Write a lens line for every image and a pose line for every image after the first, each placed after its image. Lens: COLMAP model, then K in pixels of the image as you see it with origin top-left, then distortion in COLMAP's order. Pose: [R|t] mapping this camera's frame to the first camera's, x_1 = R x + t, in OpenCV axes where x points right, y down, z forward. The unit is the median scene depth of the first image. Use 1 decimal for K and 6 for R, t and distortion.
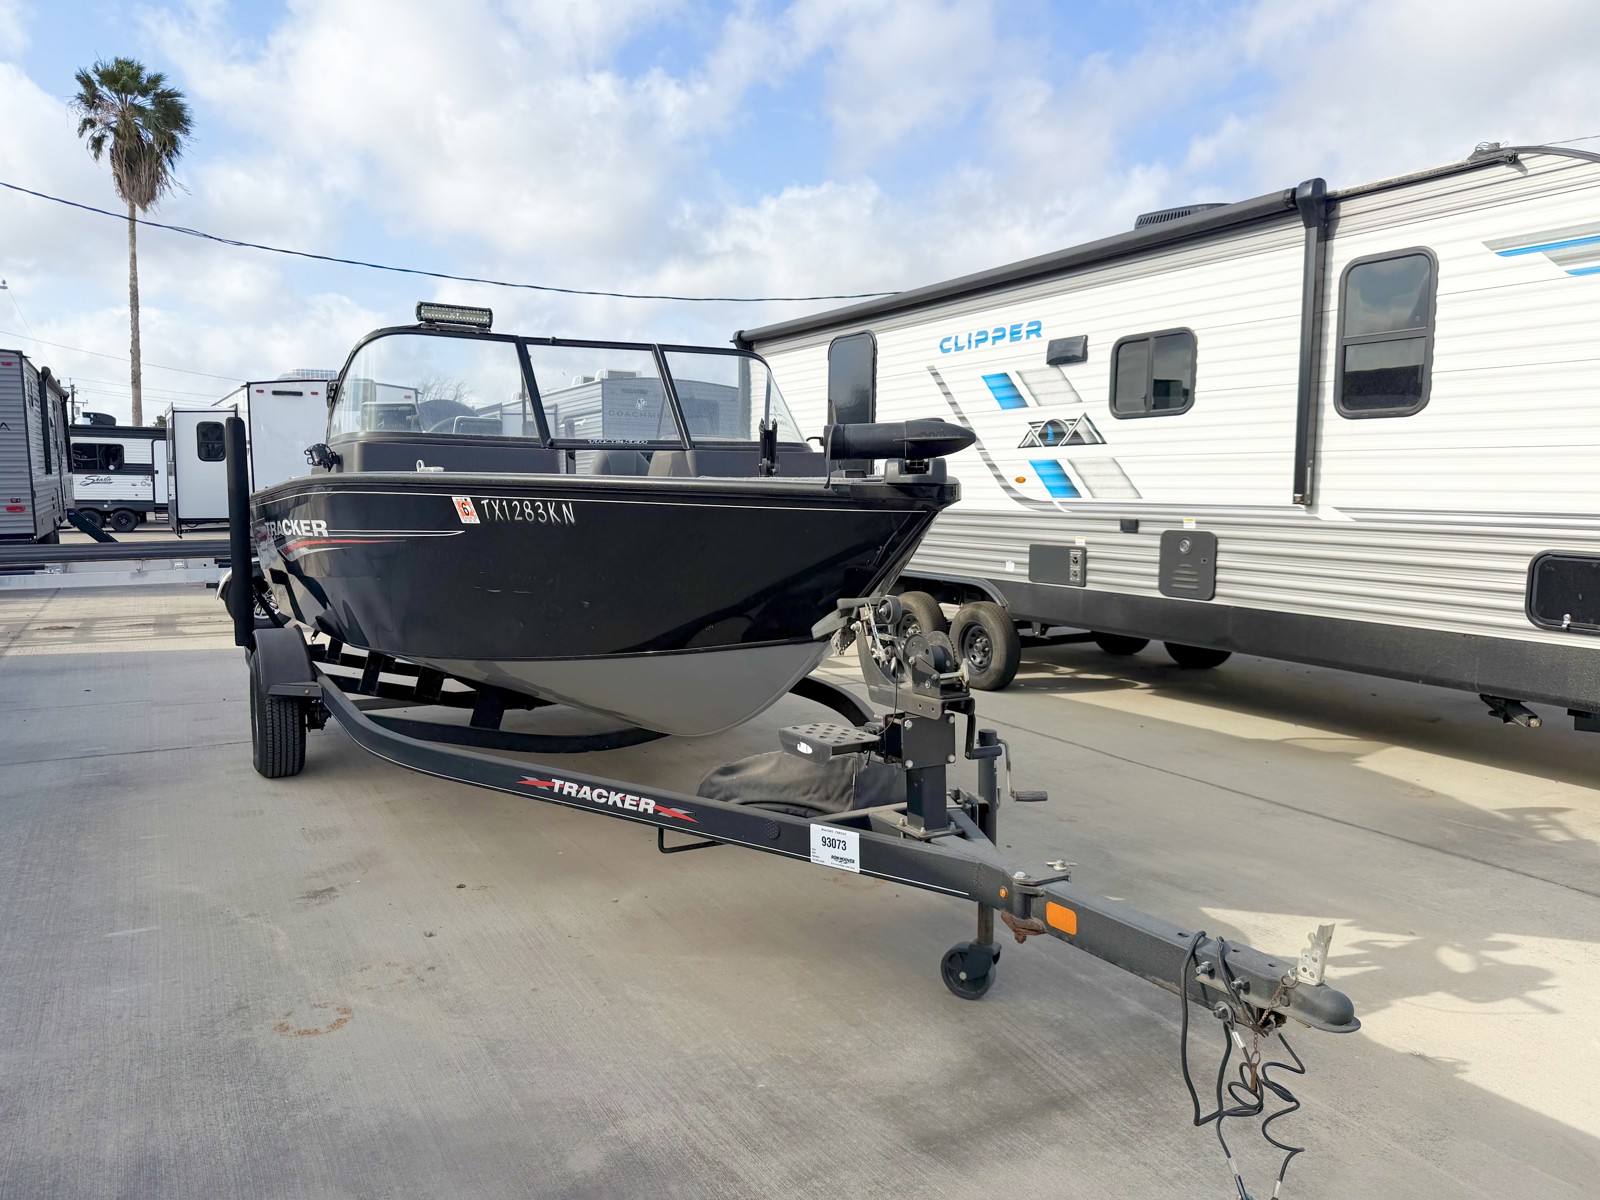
lens RADIAL K [[1106.8, 0, 782.9], [0, 1106.8, 605.5], [0, 0, 1]] dist [0.084186, -0.119844]
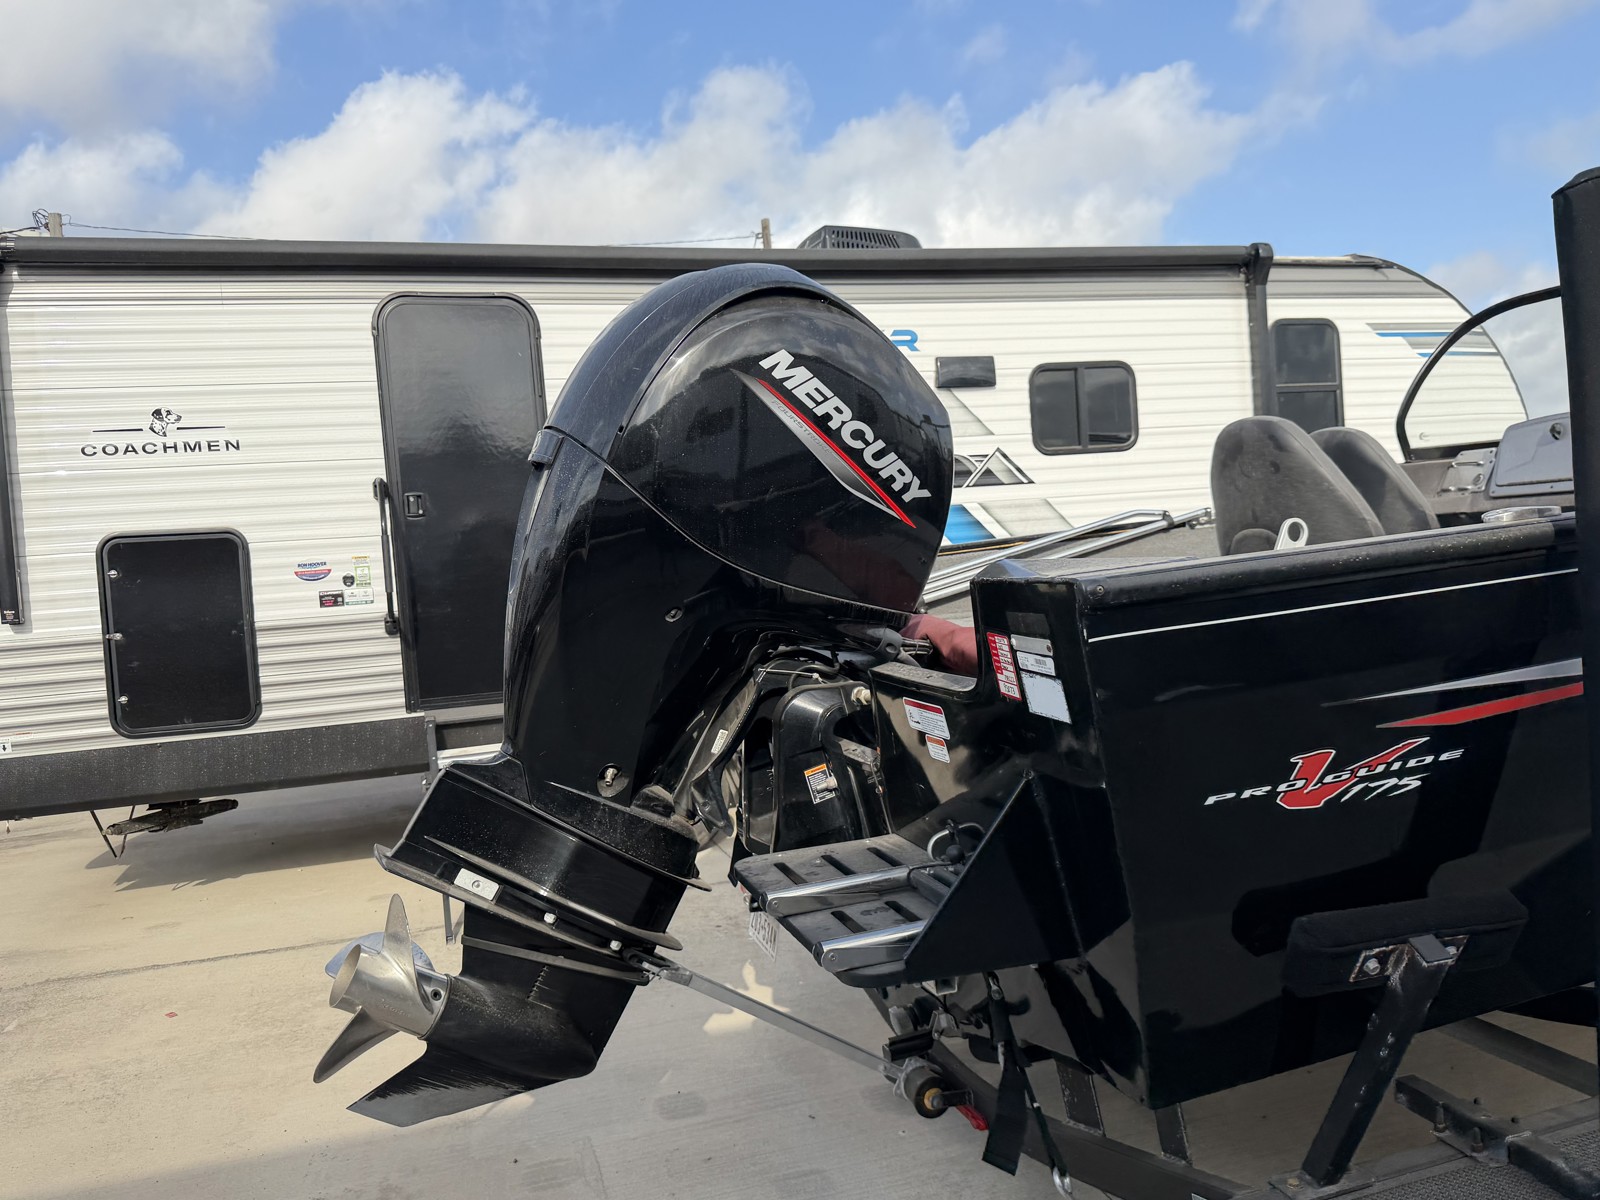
lens RADIAL K [[1210.3, 0, 790.5], [0, 1210.3, 607.5], [0, 0, 1]] dist [0.148843, -0.279081]
pose [[0.196821, -0.058559, 0.978689, -0.754990], [0.174716, 0.984332, 0.023760, -0.116622], [-0.964746, 0.166317, 0.203969, 1.113305]]
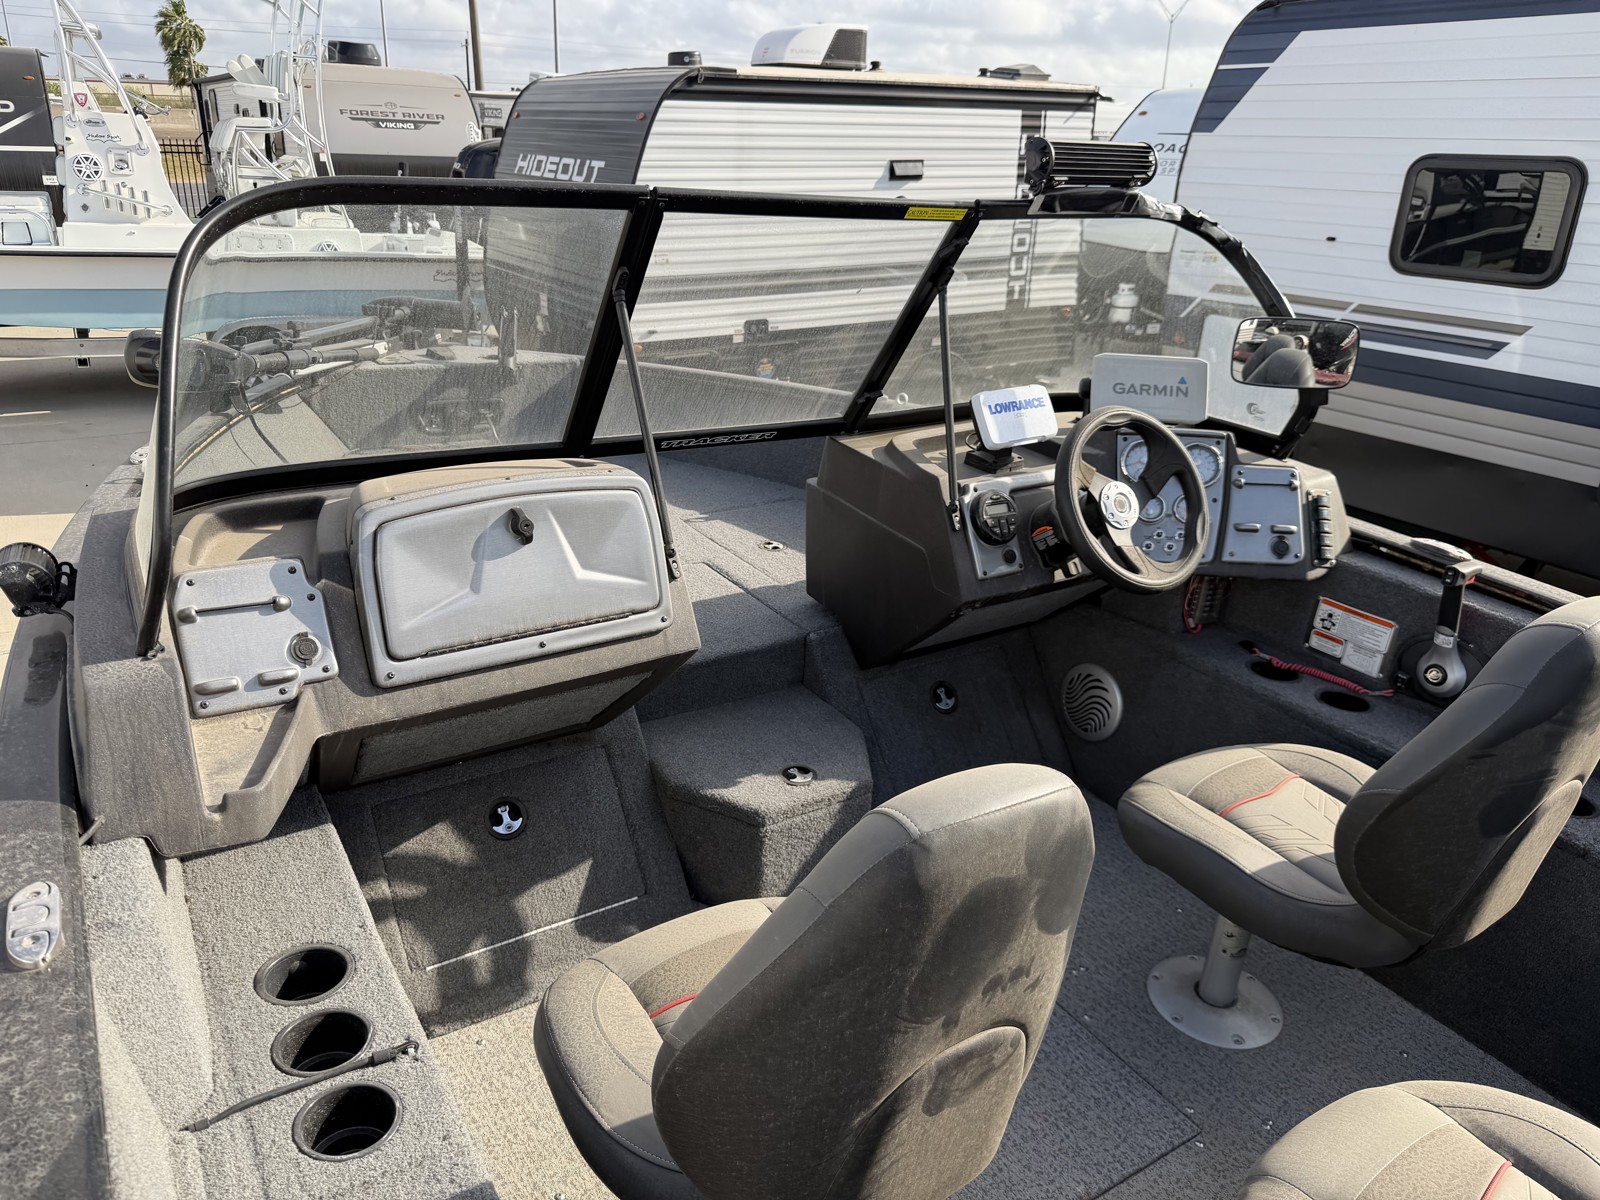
lens RADIAL K [[1122.5, 0, 782.4], [0, 1122.5, 598.5], [0, 0, 1]] dist [0.044310, -0.088080]
pose [[-0.997101, -0.019517, -0.073548, -0.106253], [-0.051747, 0.882561, 0.467341, -0.230882], [0.055789, 0.469792, -0.881013, 1.091179]]
